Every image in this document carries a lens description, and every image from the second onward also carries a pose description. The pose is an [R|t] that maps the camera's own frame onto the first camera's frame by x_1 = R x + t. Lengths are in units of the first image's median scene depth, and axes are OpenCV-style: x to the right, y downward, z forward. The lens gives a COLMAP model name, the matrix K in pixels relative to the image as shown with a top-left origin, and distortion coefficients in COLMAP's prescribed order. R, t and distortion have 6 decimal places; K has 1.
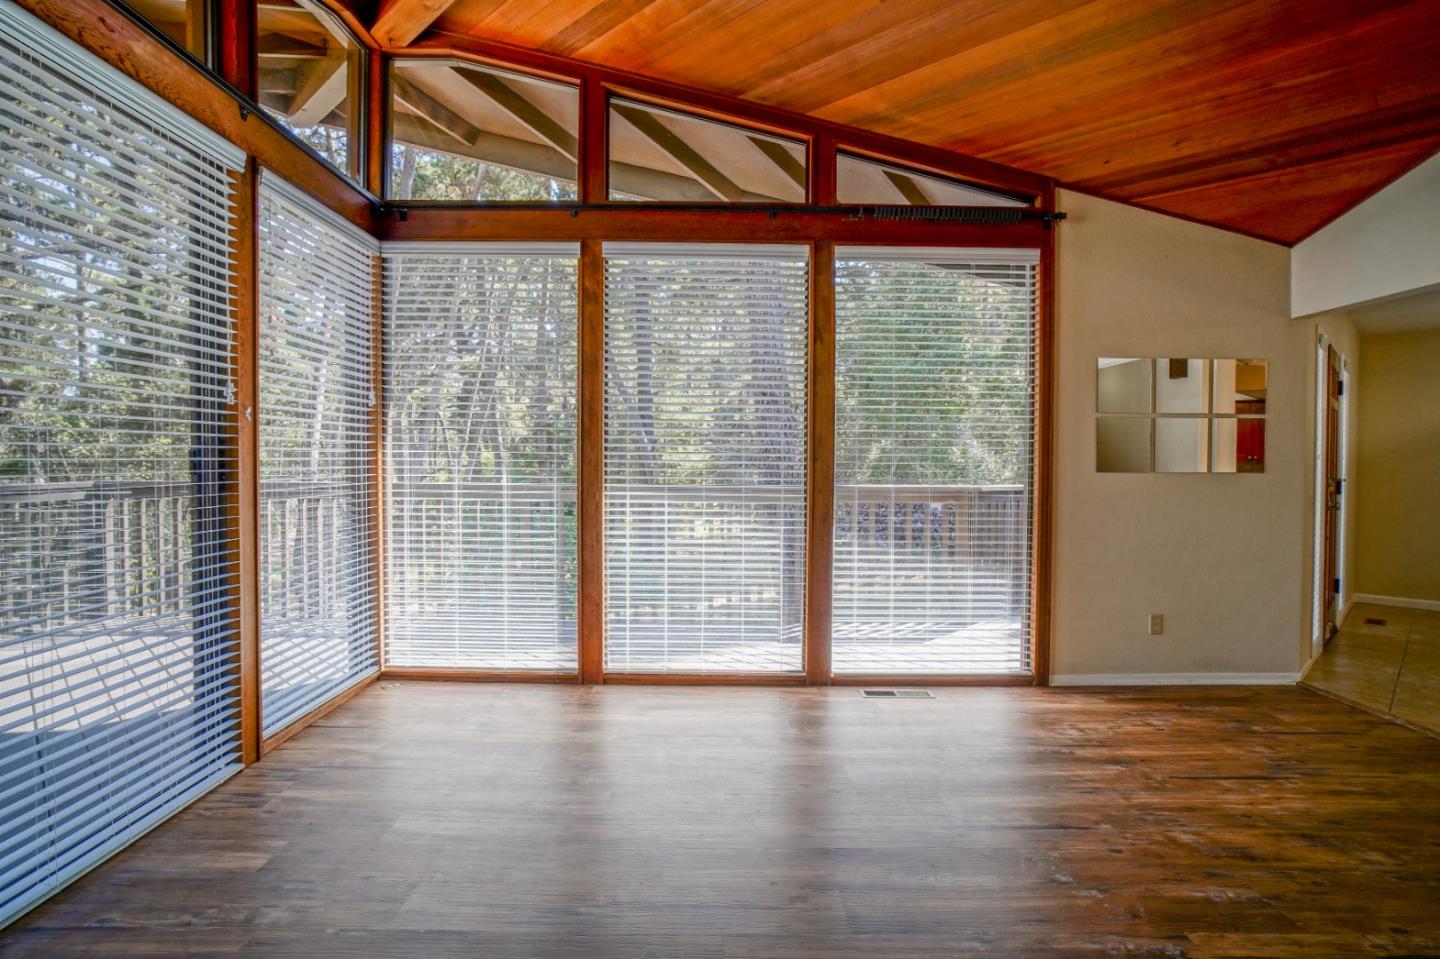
lens RADIAL K [[754.0, 0, 722.3], [0, 754.0, 476.6], [0, 0, 1]] dist [-0.044165, 0.022888]
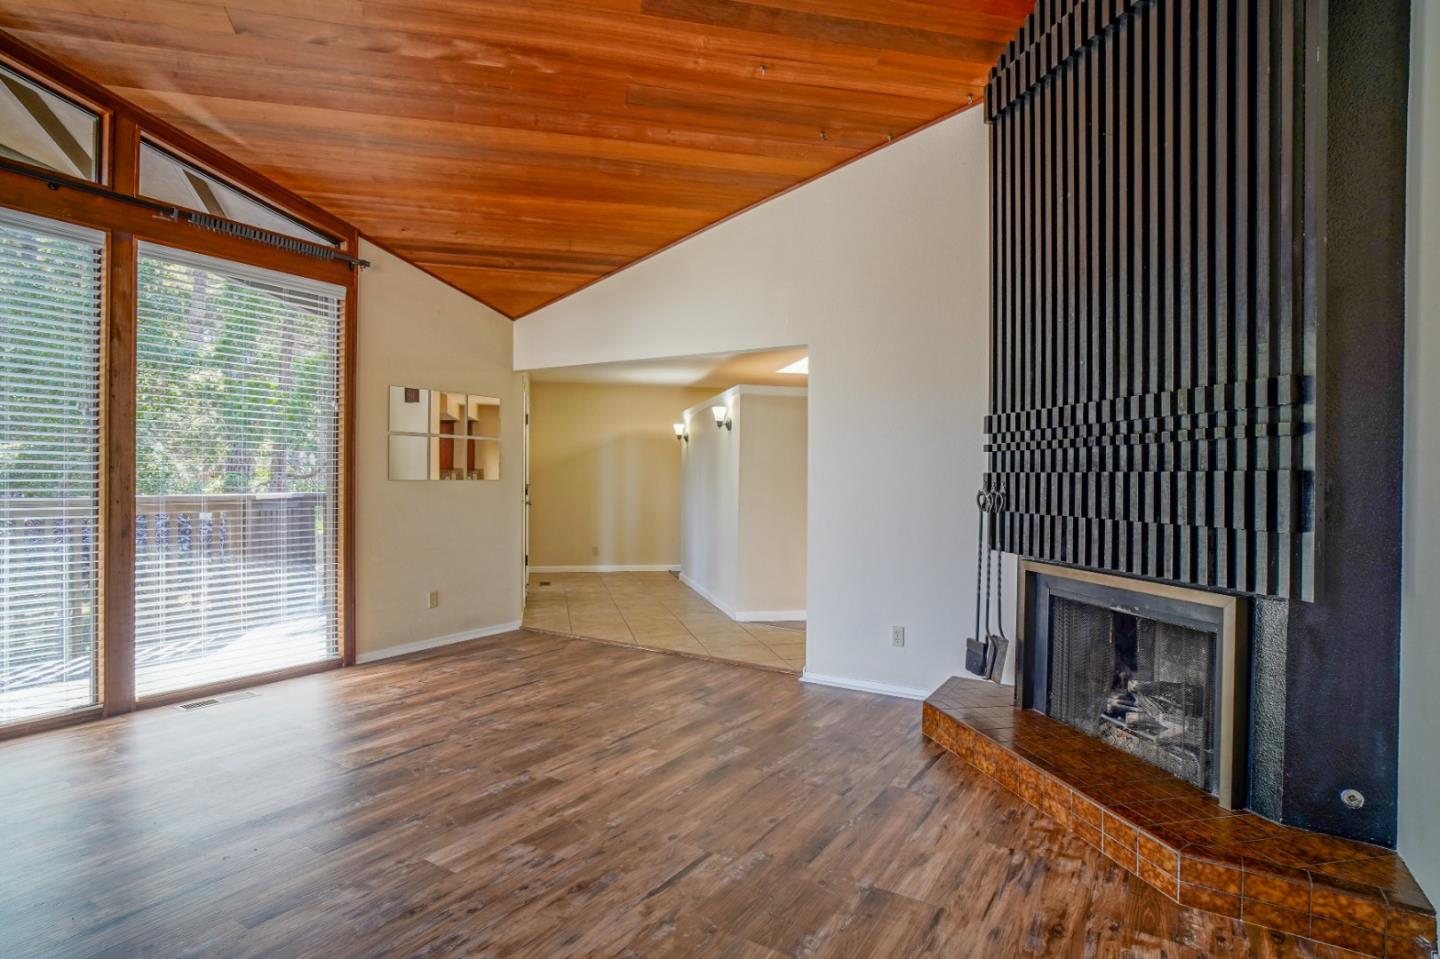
lens RADIAL K [[754.0, 0, 715.5], [0, 754.0, 481.2], [0, 0, 1]] dist [-0.044165, 0.022888]
pose [[0.542321, -0.006737, 0.840145, -0.235121], [0.009985, 0.999949, 0.001573, -0.000910], [-0.840112, 0.007536, 0.542360, -0.104113]]
